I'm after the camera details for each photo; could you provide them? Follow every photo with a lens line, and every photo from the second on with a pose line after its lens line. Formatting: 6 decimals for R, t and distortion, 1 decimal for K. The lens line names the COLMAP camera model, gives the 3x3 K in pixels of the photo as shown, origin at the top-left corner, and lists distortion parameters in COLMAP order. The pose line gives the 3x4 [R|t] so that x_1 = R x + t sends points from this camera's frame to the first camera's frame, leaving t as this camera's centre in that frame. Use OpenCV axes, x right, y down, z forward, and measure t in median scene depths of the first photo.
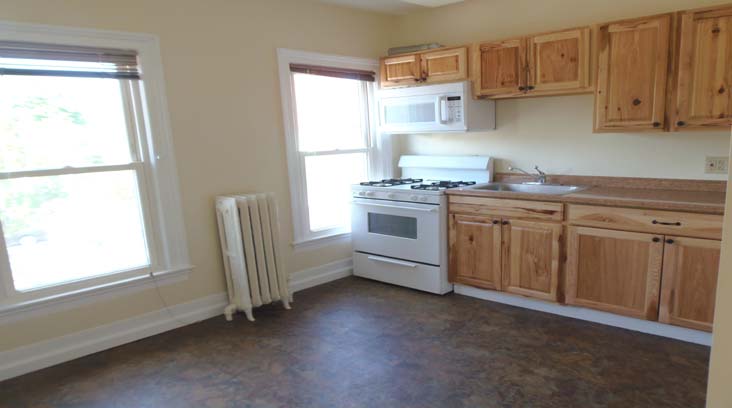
lens RADIAL K [[518.4, 0, 366.5], [0, 518.4, 229.2], [0, 0, 1]] dist [0.000559, 0.001878]
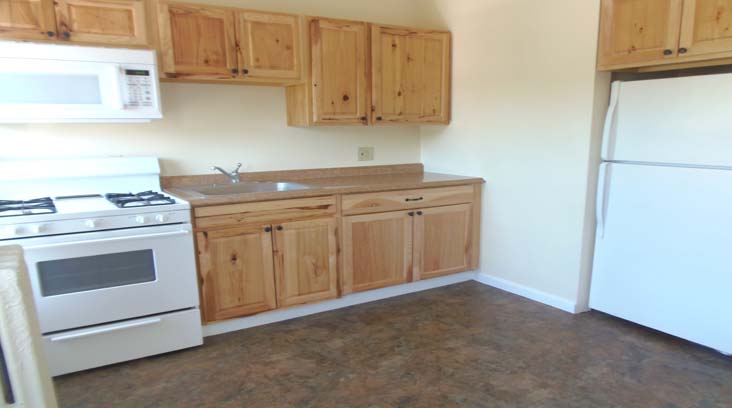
lens RADIAL K [[529.5, 0, 366.5], [0, 529.5, 237.5], [0, 0, 1]] dist [-0.001605, -0.000529]
pose [[0.273166, -0.171517, 0.946553, -0.493905], [0.177166, 0.976115, 0.125746, -0.076525], [-0.945512, 0.133348, 0.297029, 0.569643]]
